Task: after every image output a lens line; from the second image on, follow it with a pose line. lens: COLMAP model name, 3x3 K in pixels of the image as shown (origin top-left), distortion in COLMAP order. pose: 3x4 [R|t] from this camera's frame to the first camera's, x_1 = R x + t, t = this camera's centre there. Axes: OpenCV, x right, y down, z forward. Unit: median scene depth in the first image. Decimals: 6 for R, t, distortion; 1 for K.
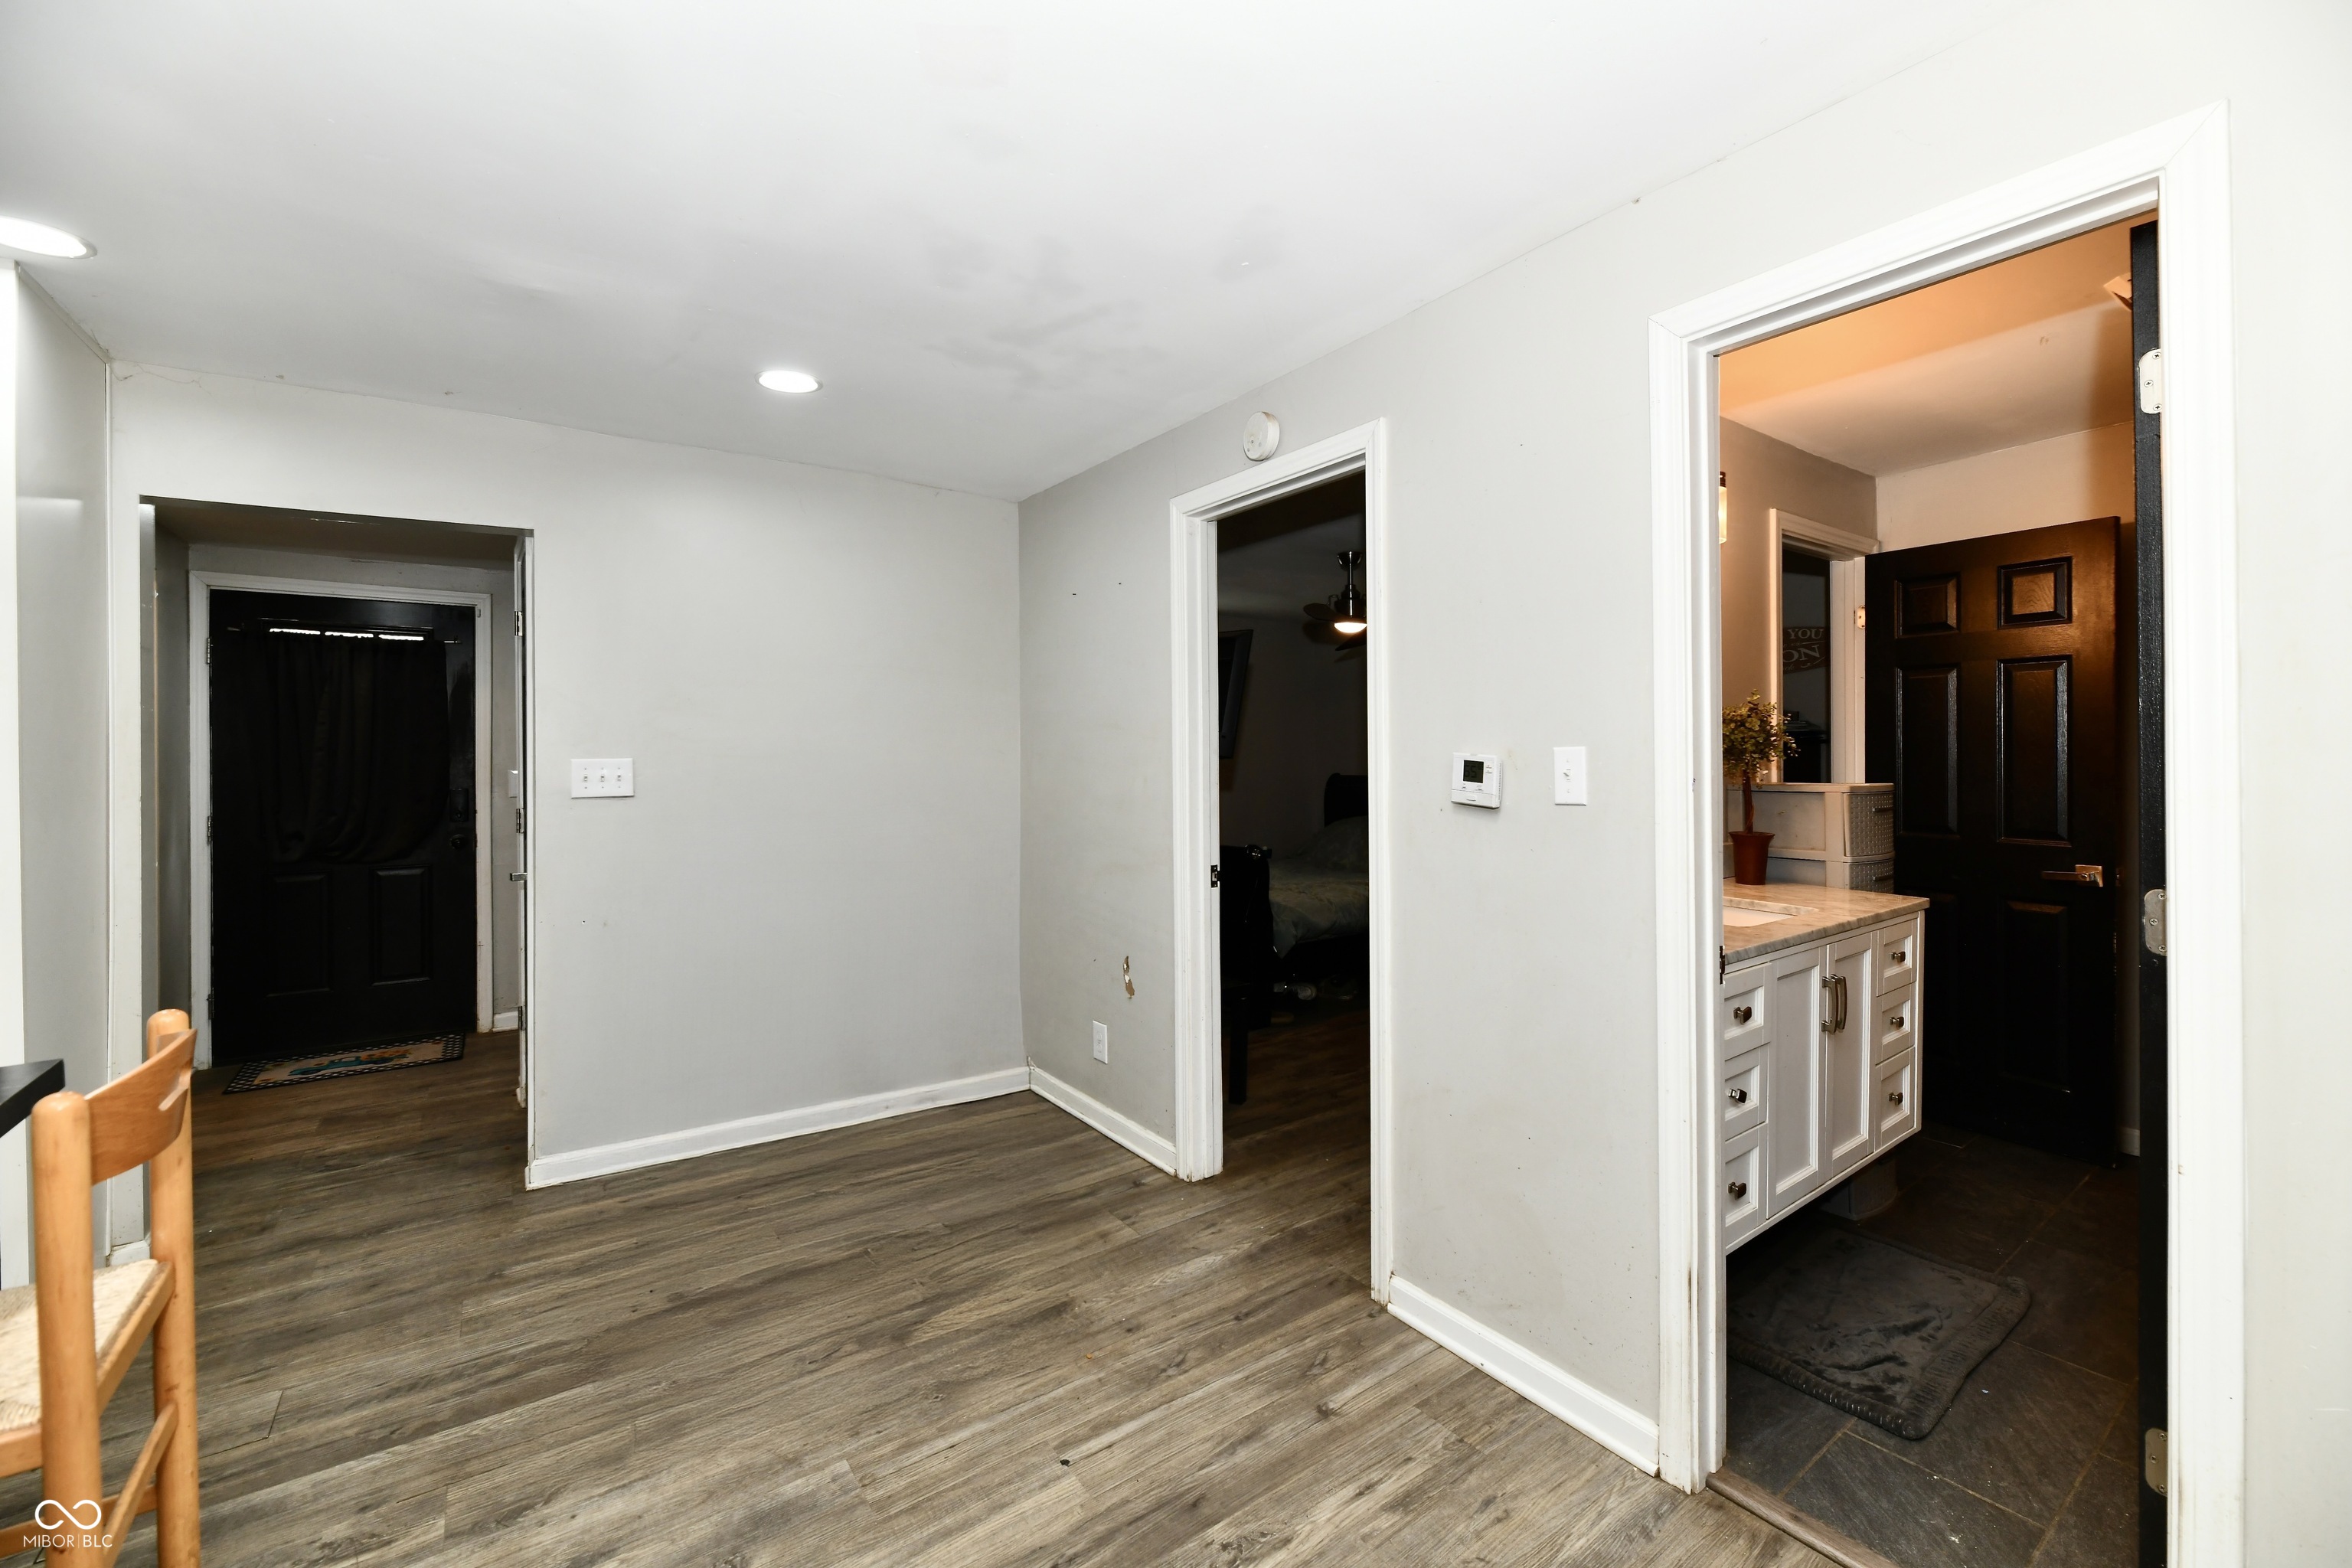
lens RADIAL K [[976.5, 0, 1150.6], [0, 976.5, 748.1], [0, 0, 1]] dist [0.001596, -0.004269]
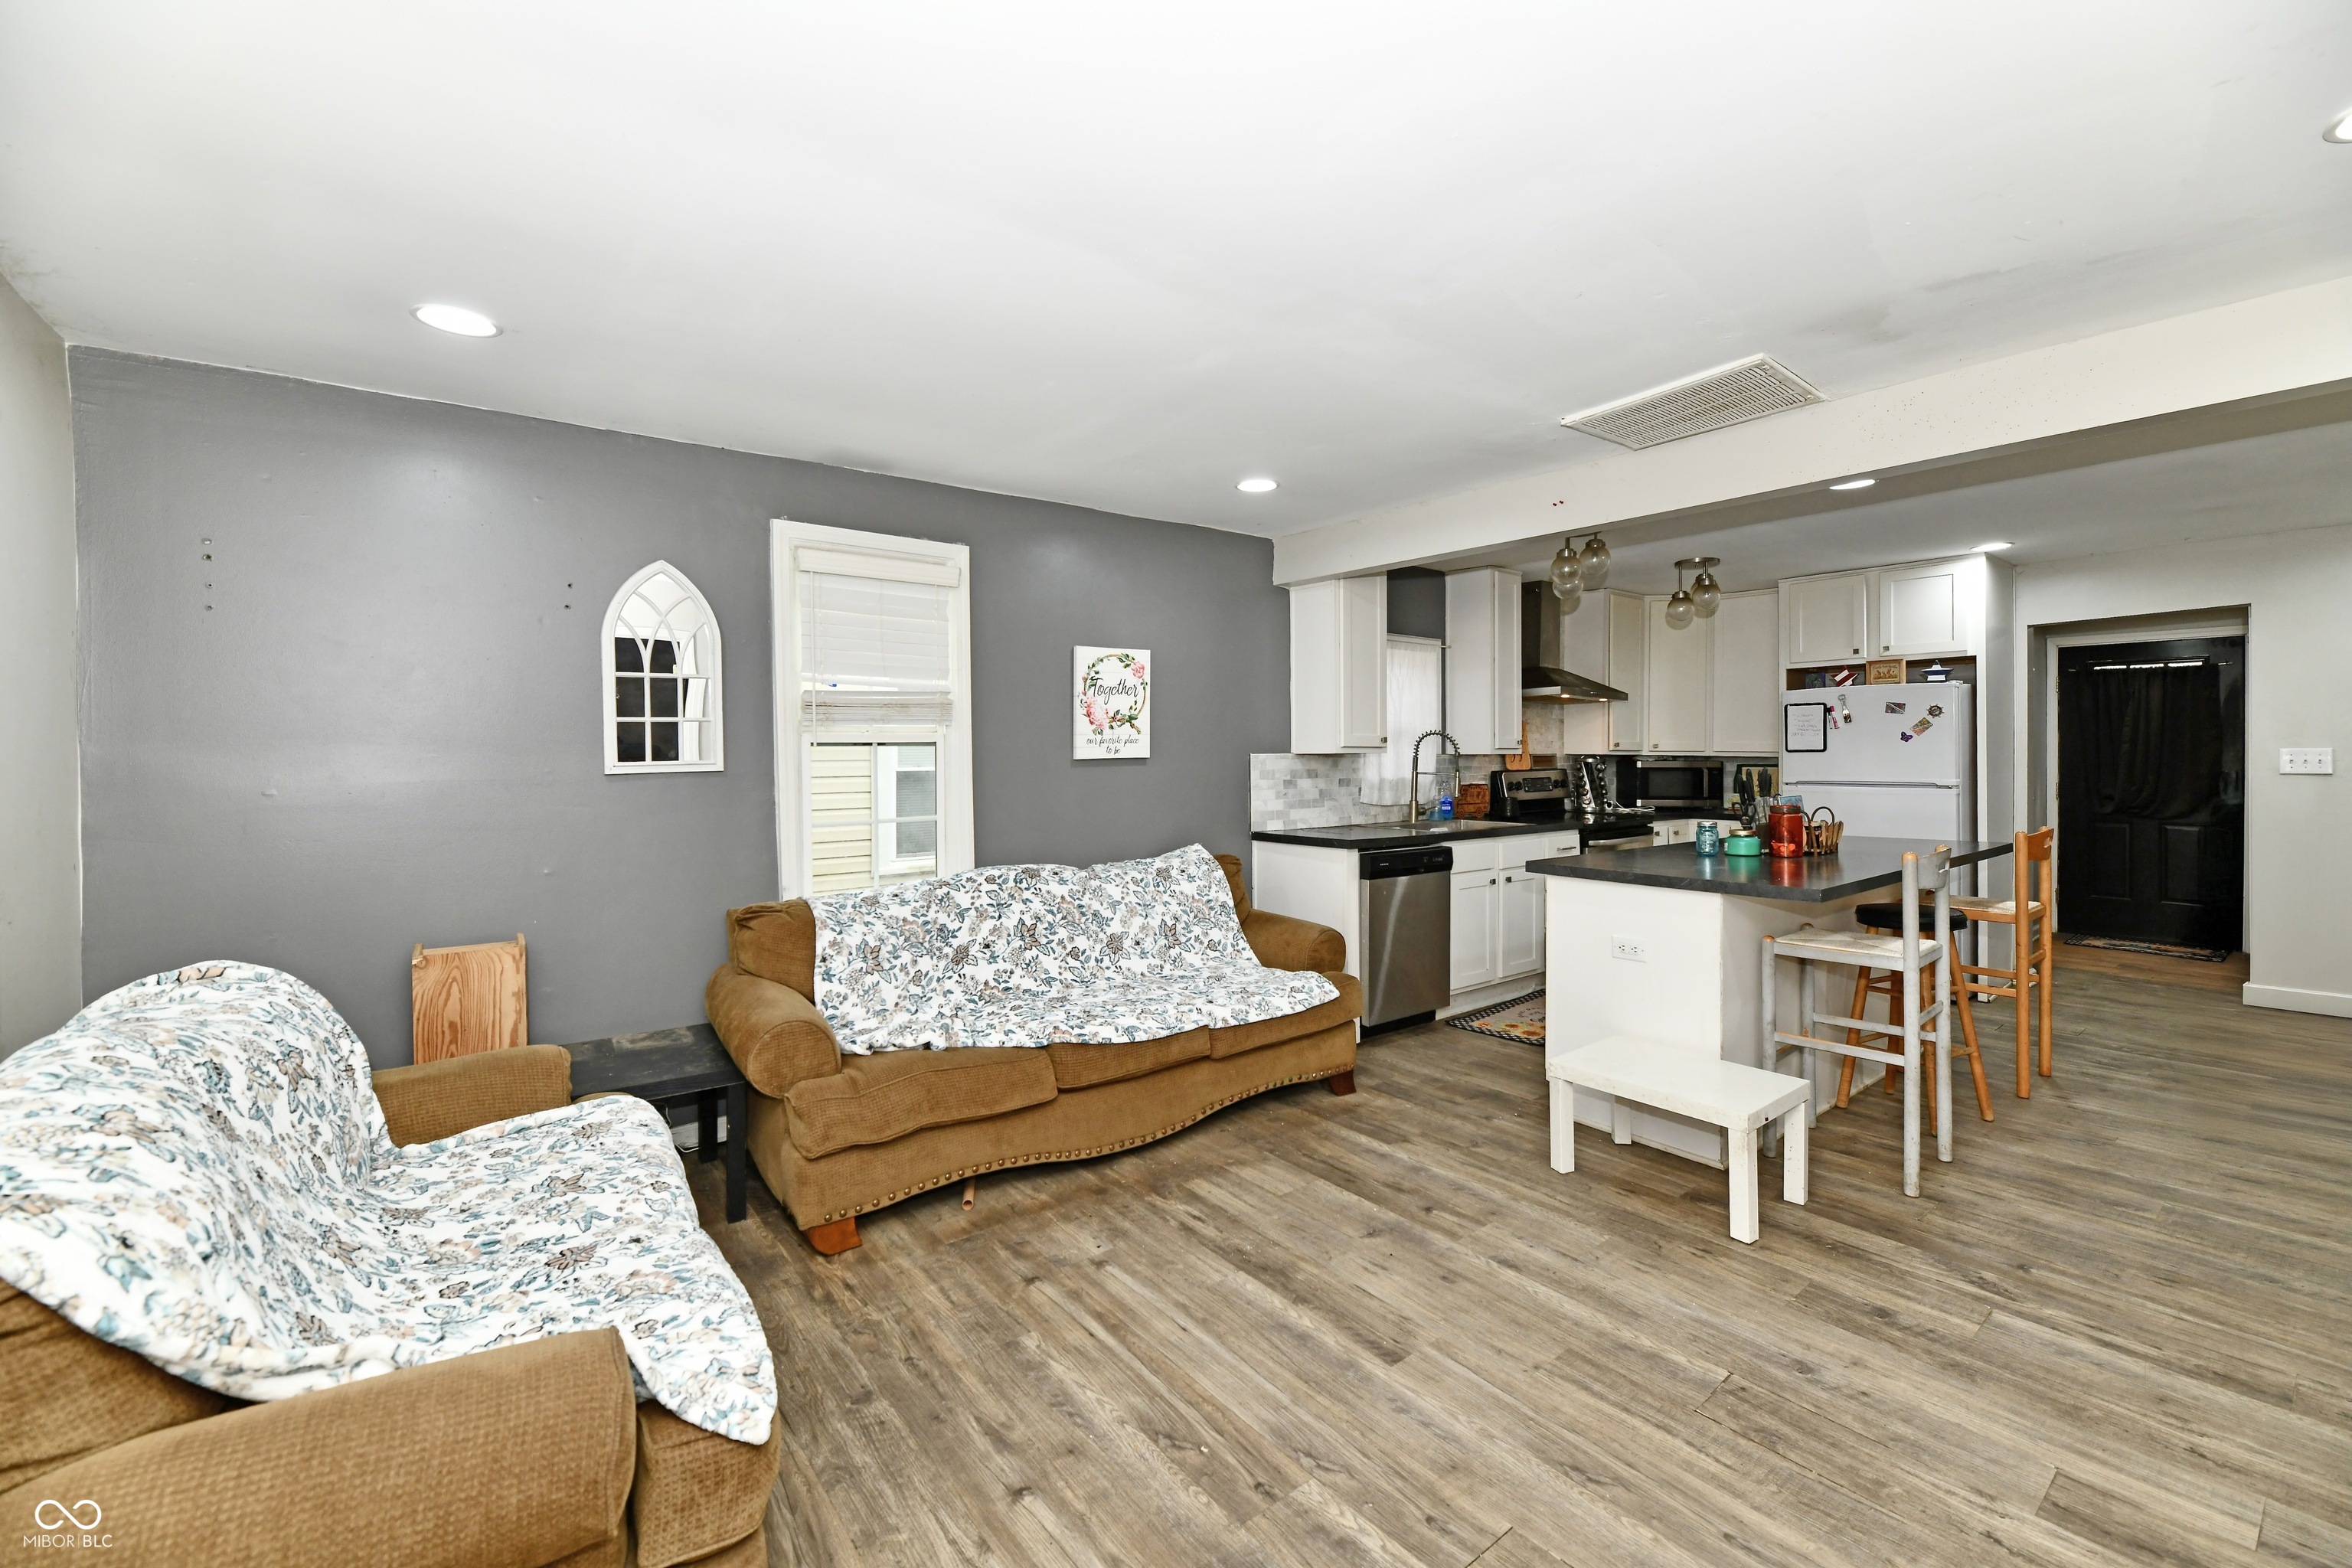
lens RADIAL K [[976.5, 0, 1196.9], [0, 976.5, 763.6], [0, 0, 1]] dist [0.001596, -0.004269]
pose [[0.082956, 0.020026, -0.996352, 0.811572], [0.006043, 0.999770, 0.020598, -0.008004], [0.996535, -0.007729, 0.082816, -0.852955]]
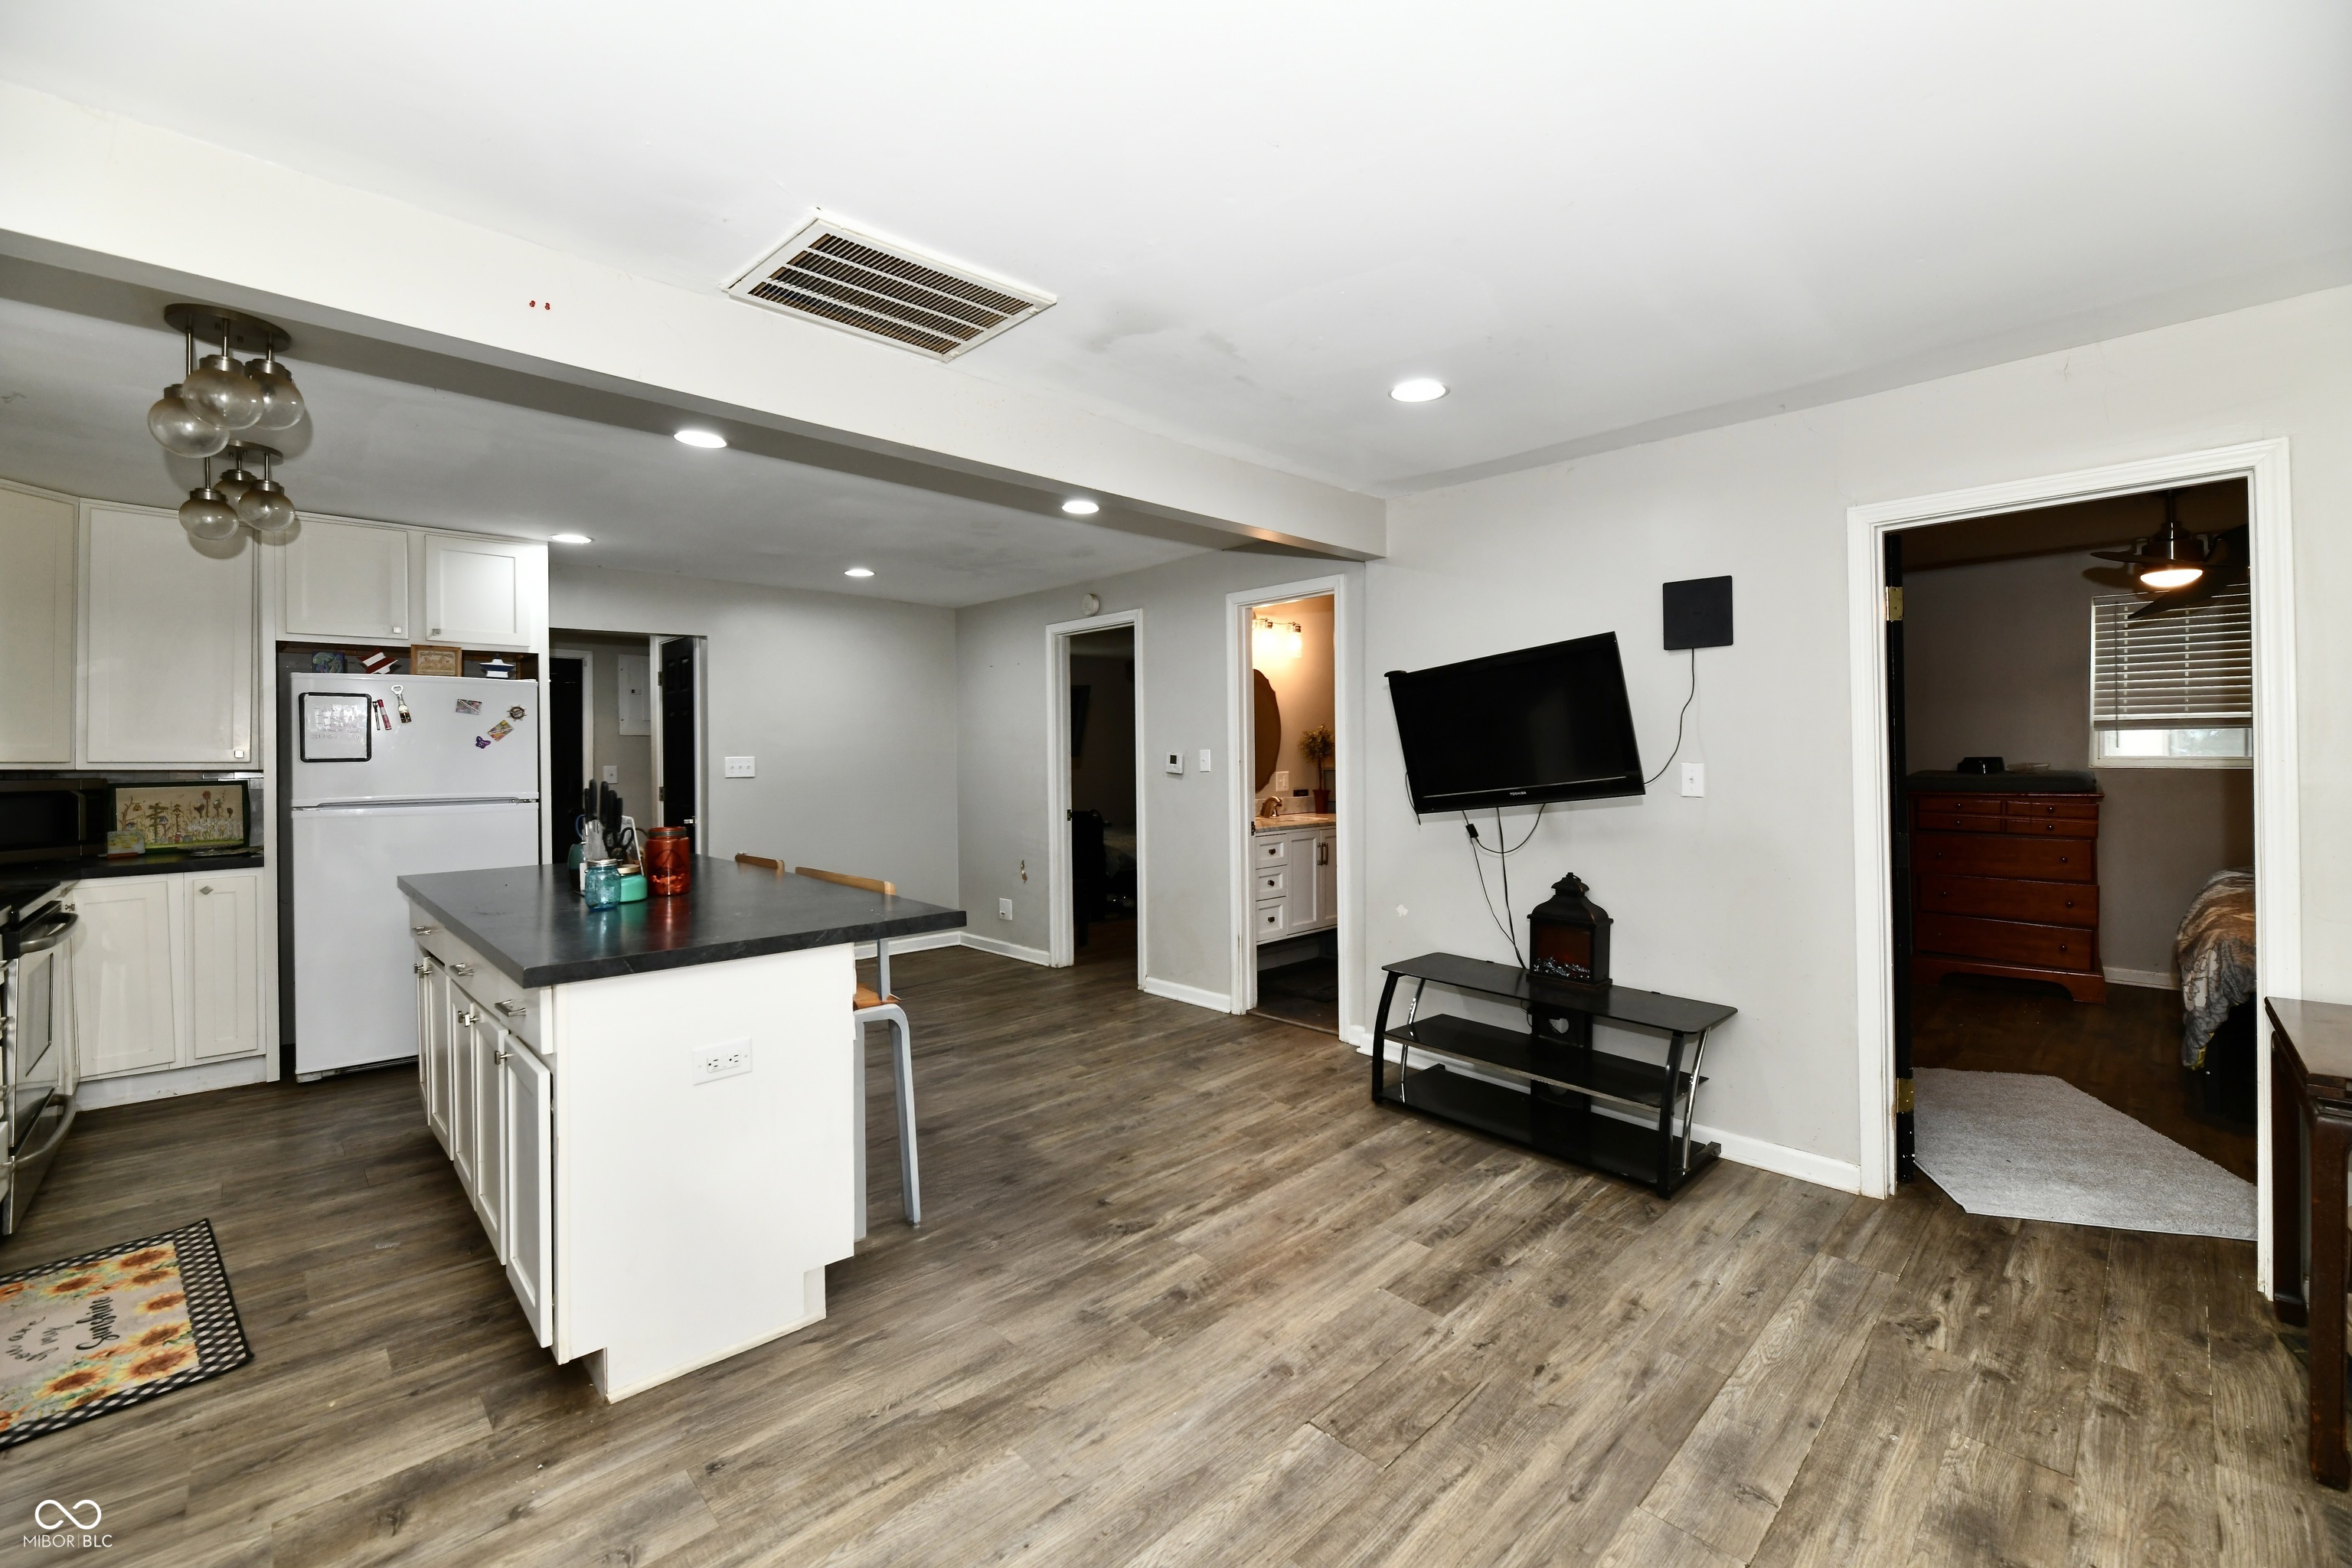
lens RADIAL K [[976.5, 0, 1180.4], [0, 976.5, 749.5], [0, 0, 1]] dist [0.001596, -0.004269]
pose [[0.983671, -0.000903, 0.179975, -0.072256], [0.001170, 0.999998, -0.001376, 0.001045], [-0.179973, 0.001564, 0.983670, -1.044778]]
